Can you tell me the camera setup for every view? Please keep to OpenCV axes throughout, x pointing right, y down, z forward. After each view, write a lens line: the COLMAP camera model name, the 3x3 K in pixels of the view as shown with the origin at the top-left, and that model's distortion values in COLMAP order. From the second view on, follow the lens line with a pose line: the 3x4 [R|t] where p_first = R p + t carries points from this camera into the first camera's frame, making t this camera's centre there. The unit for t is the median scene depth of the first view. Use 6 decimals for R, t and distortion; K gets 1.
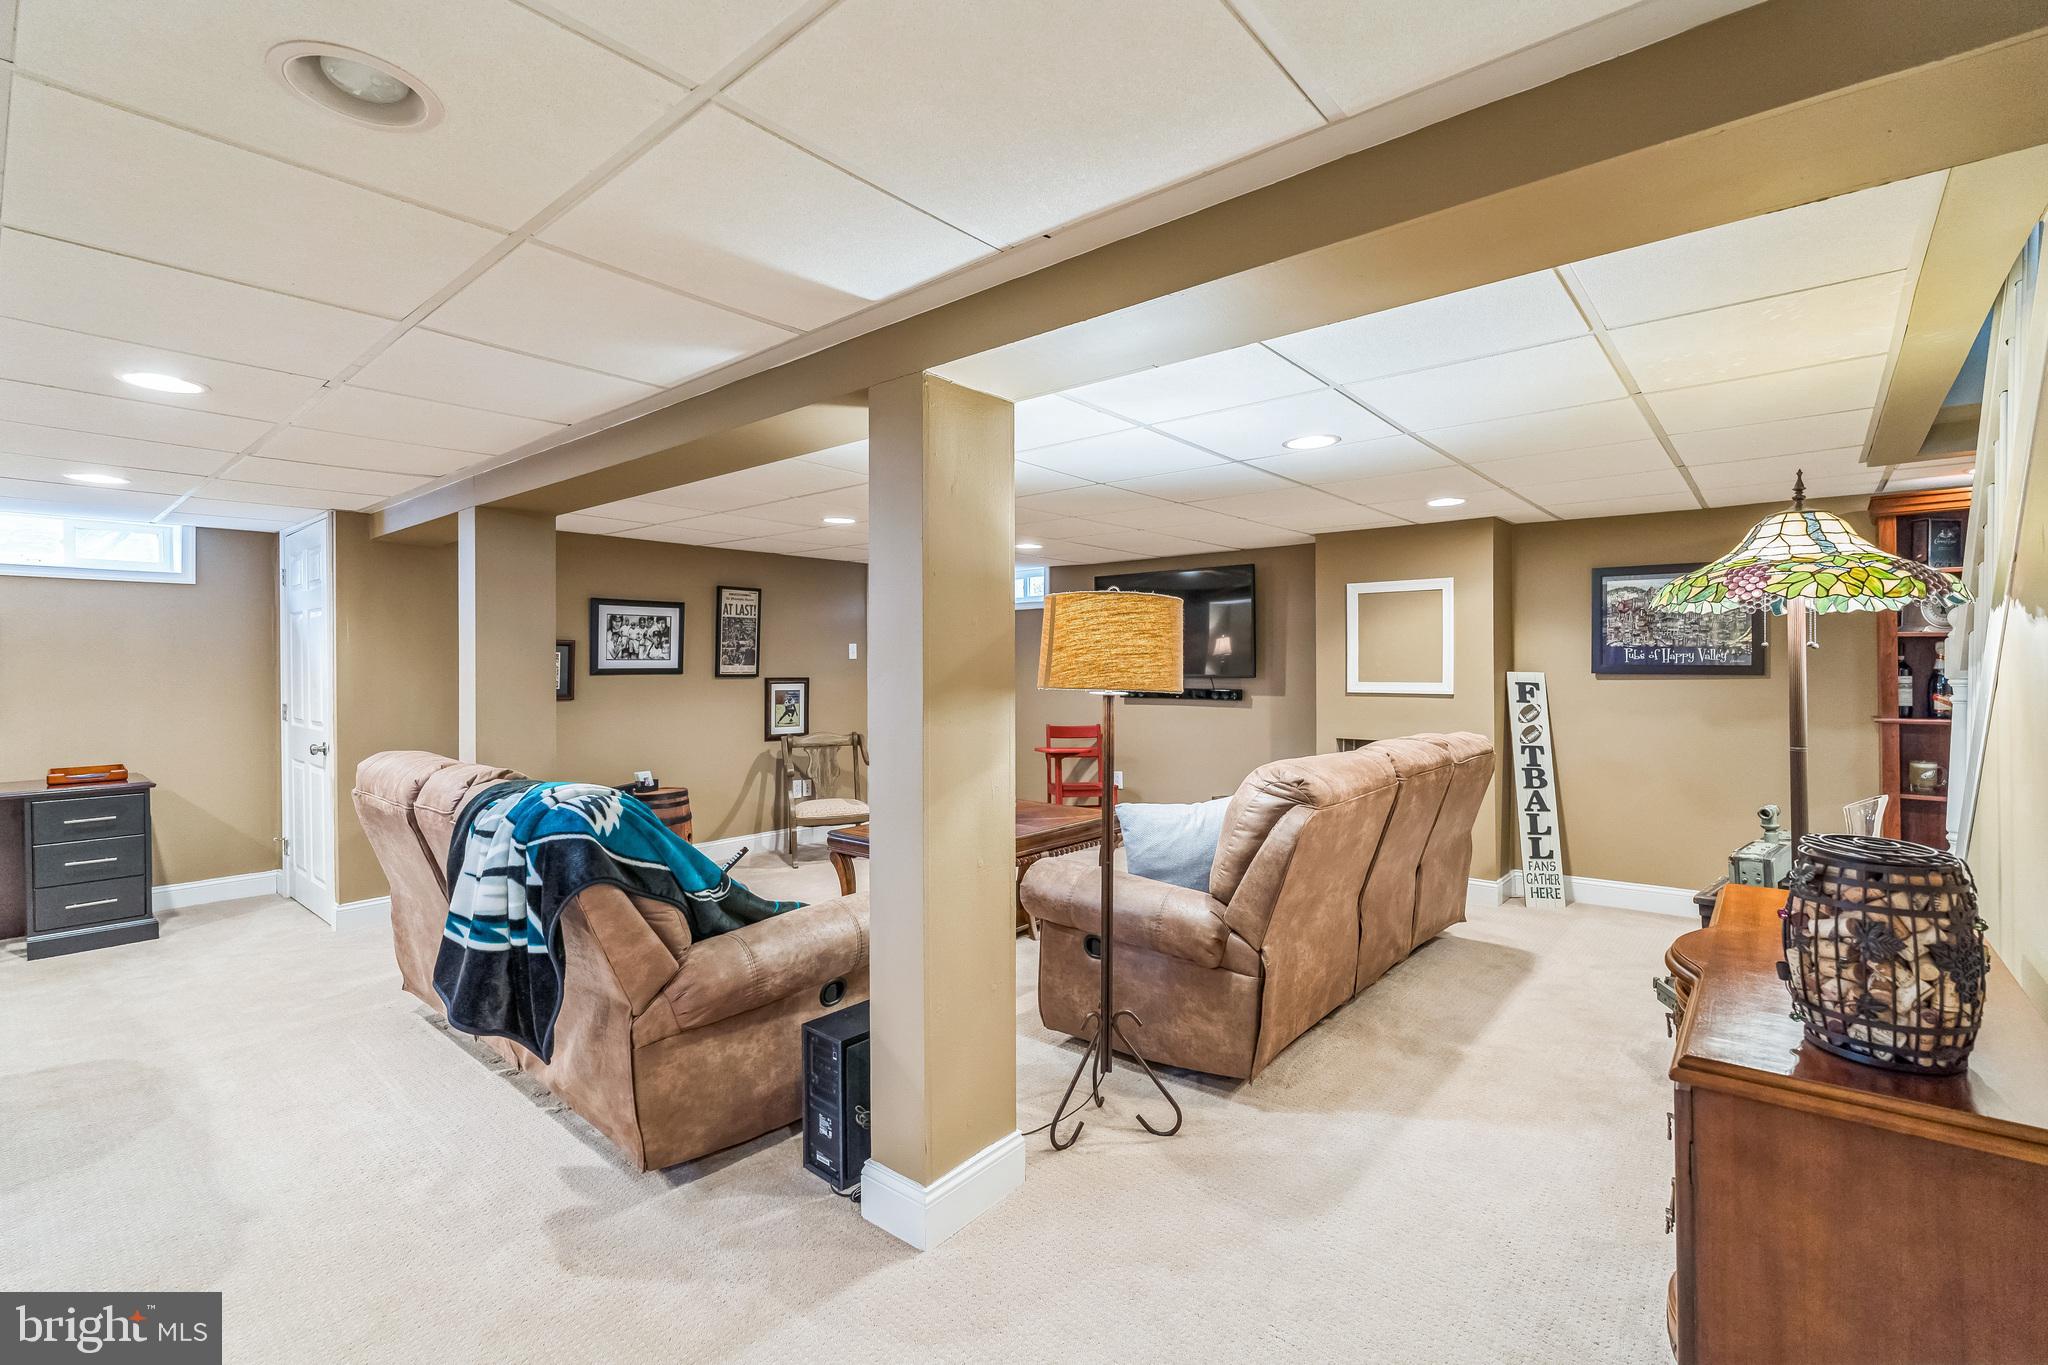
lens RADIAL K [[919.6, 0, 1026.1], [0, 919.6, 671.0], [0, 0, 1]] dist [0.002085, 0.000795]
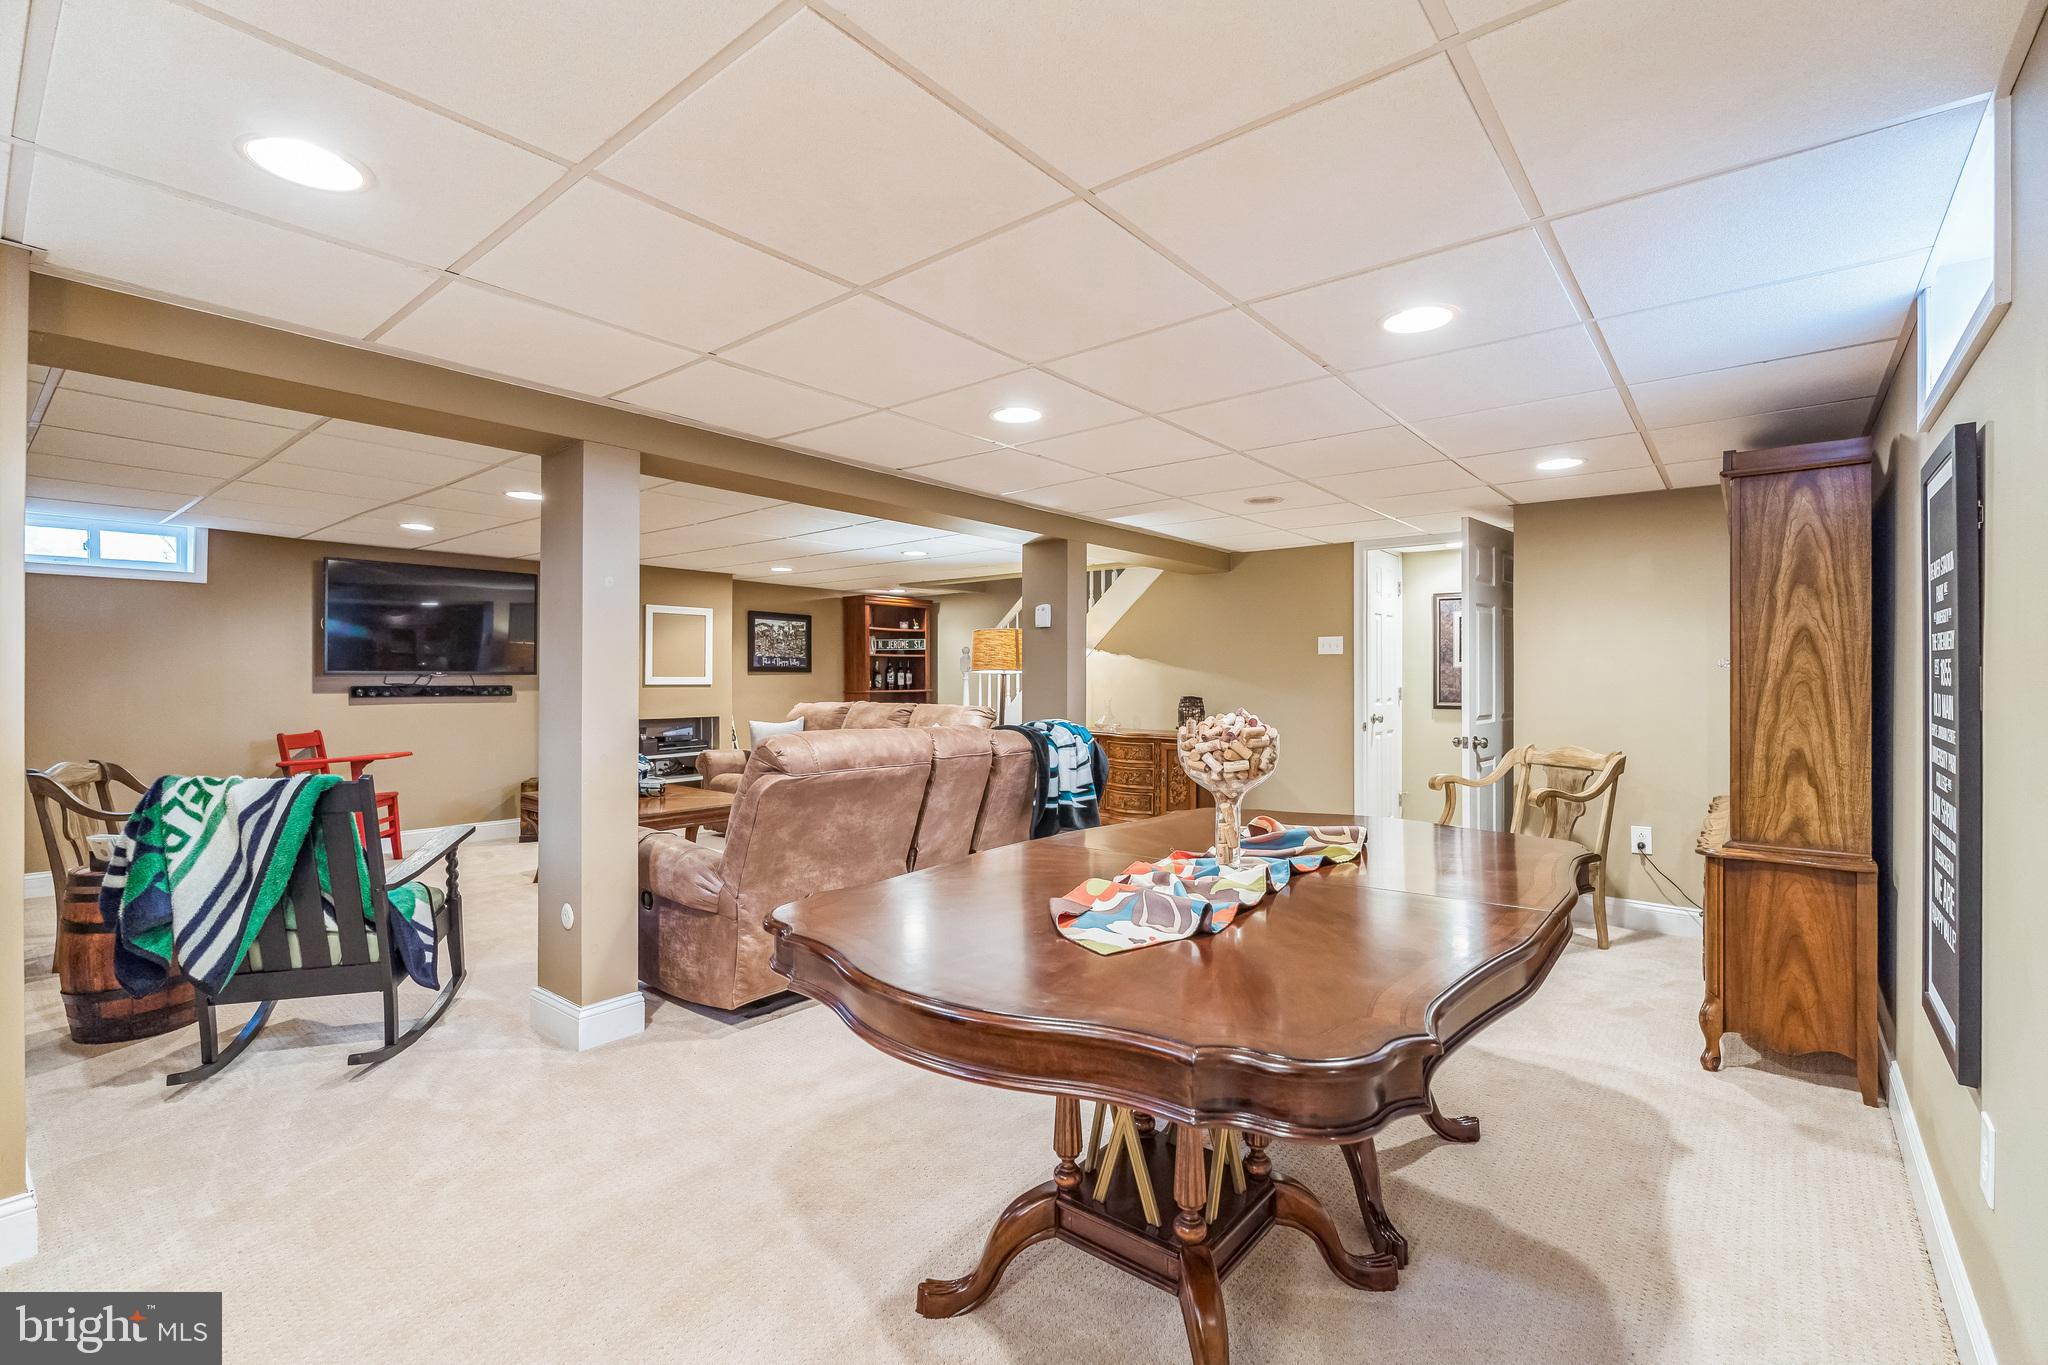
lens RADIAL K [[919.6, 0, 1026.1], [0, 919.6, 671.0], [0, 0, 1]] dist [0.002085, 0.000795]
pose [[-0.025422, 0.009626, 0.999630, -1.148900], [0.005651, 0.999939, -0.009485, 0.021675], [-0.999661, 0.005407, -0.025475, 0.532267]]
